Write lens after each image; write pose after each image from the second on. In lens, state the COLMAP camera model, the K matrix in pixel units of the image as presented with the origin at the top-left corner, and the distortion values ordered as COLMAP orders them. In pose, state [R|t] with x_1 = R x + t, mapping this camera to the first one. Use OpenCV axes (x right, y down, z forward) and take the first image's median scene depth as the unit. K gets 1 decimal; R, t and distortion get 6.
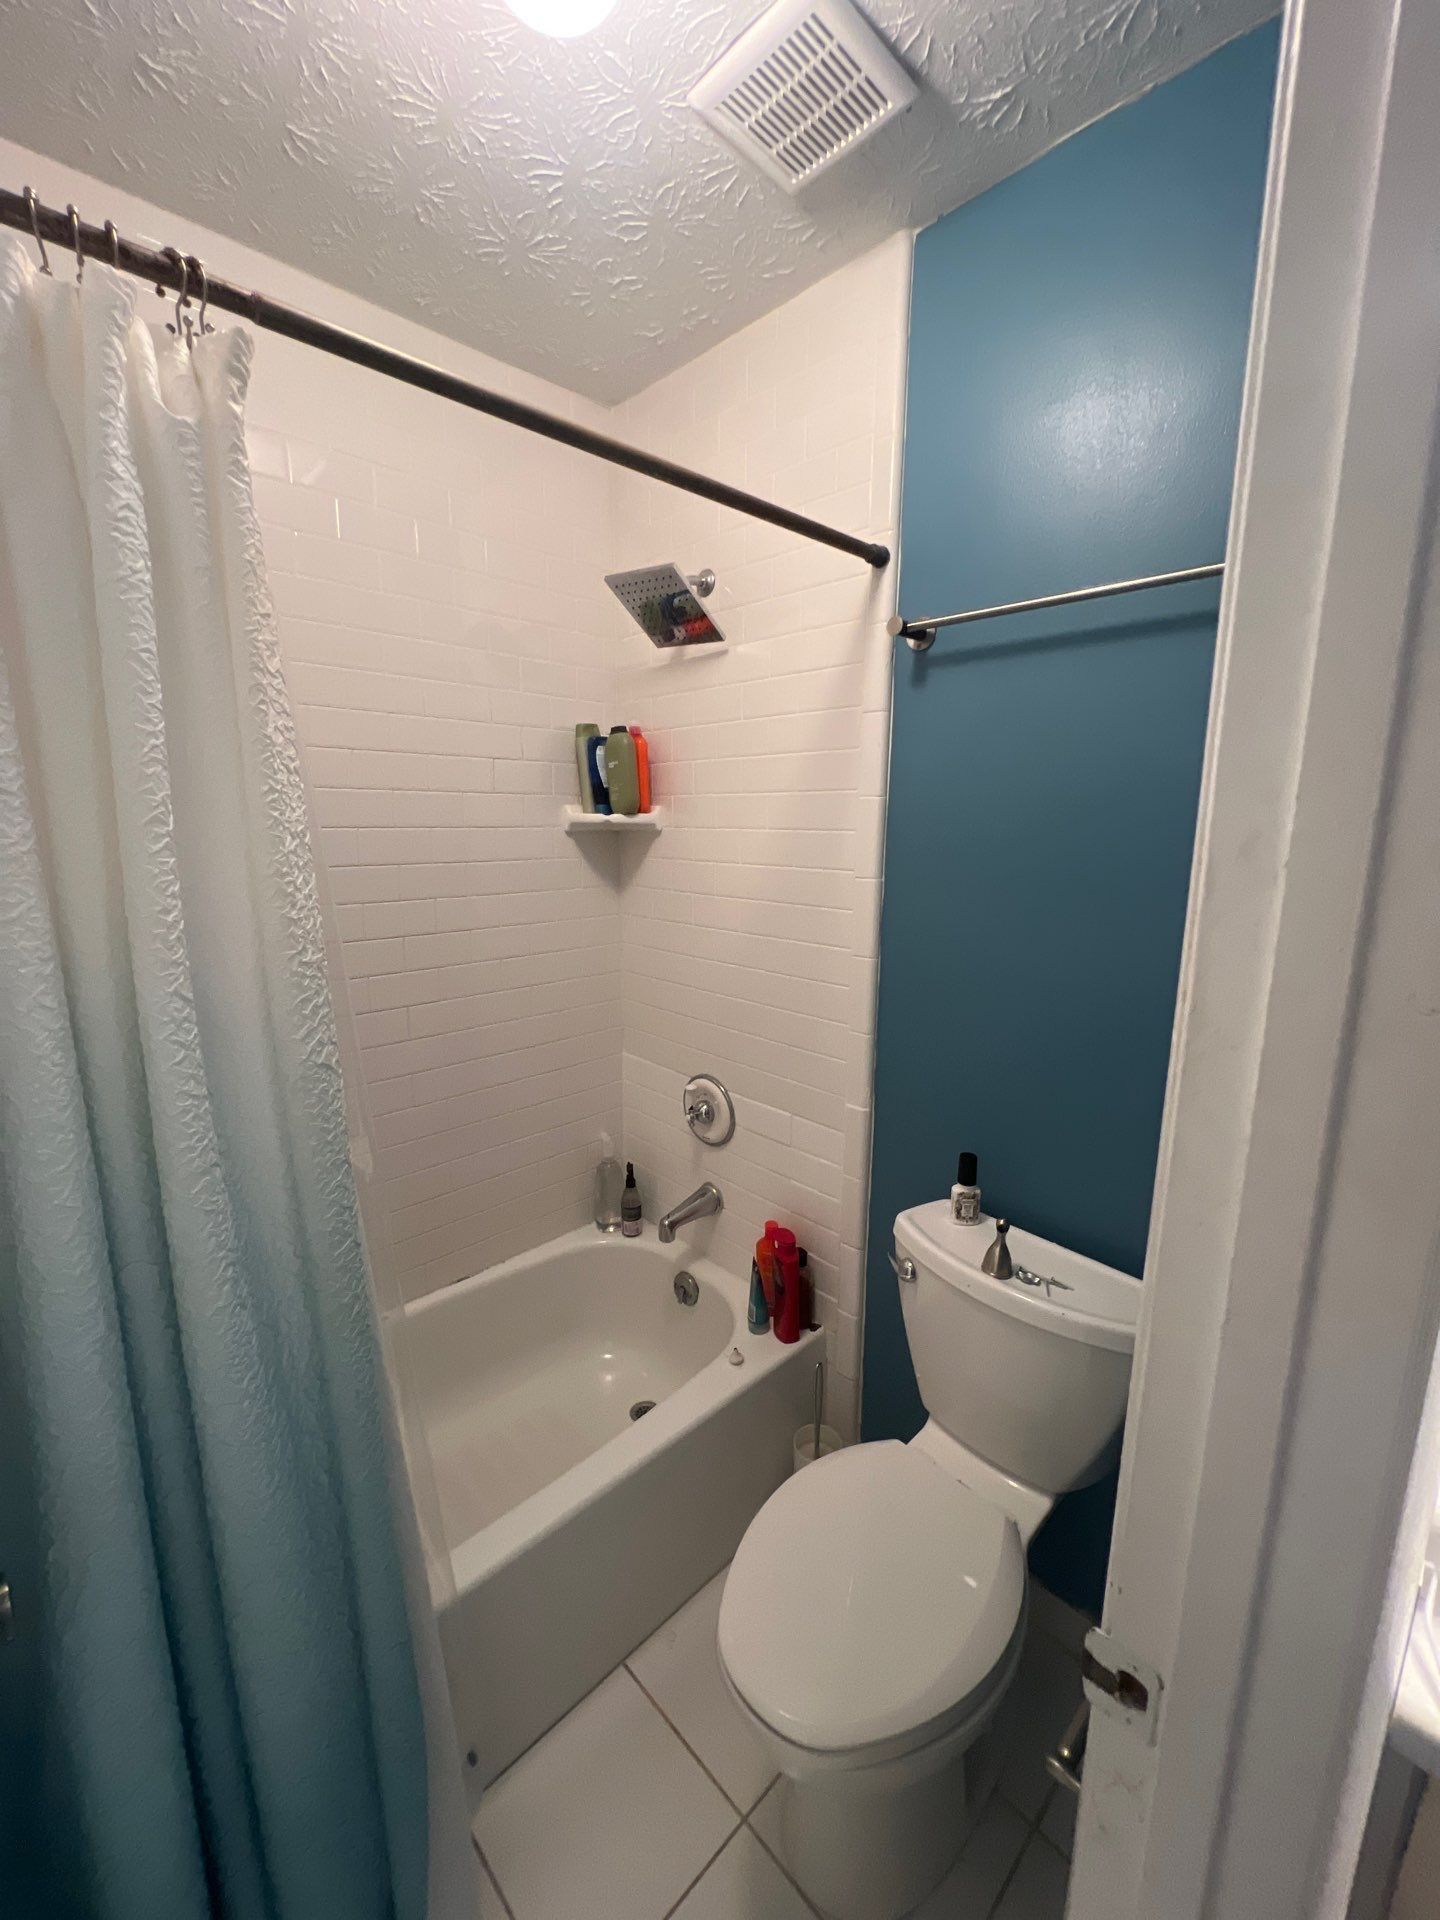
lens RADIAL K [[759.6, 0, 712.1], [0, 759.6, 950.3], [0, 0, 1]] dist [-0.005575, 0.000025]
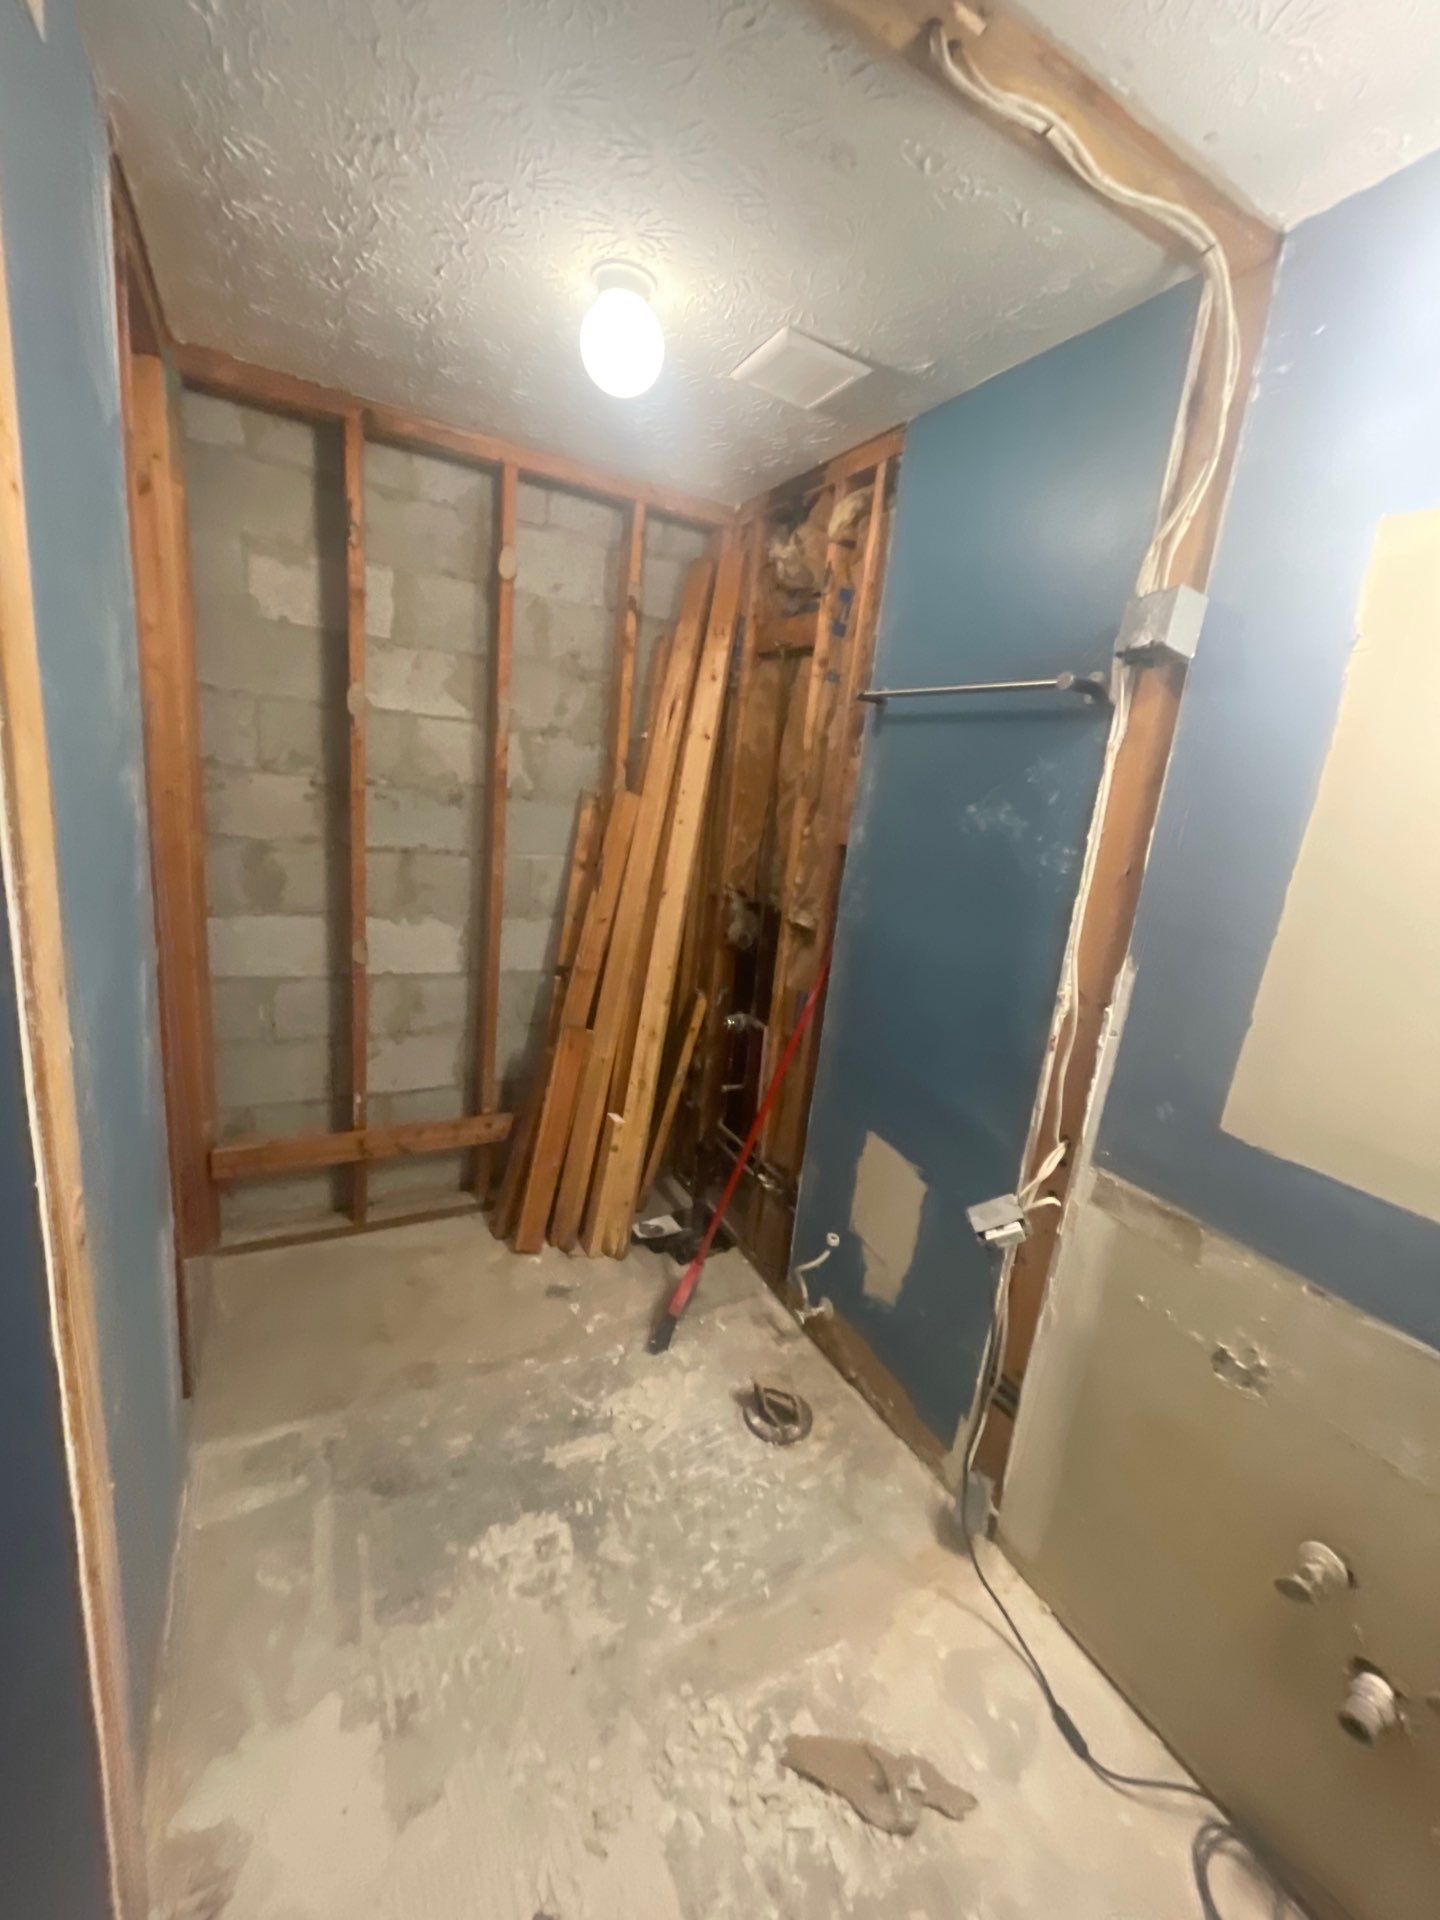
lens RADIAL K [[759.6, 0, 723.9], [0, 759.6, 954.9], [0, 0, 1]] dist [-0.005575, 0.000025]
pose [[0.963388, 0.146013, -0.224862, 0.418879], [-0.136434, 0.988970, 0.057652, 0.022656], [0.230800, -0.024862, 0.972684, -0.525711]]
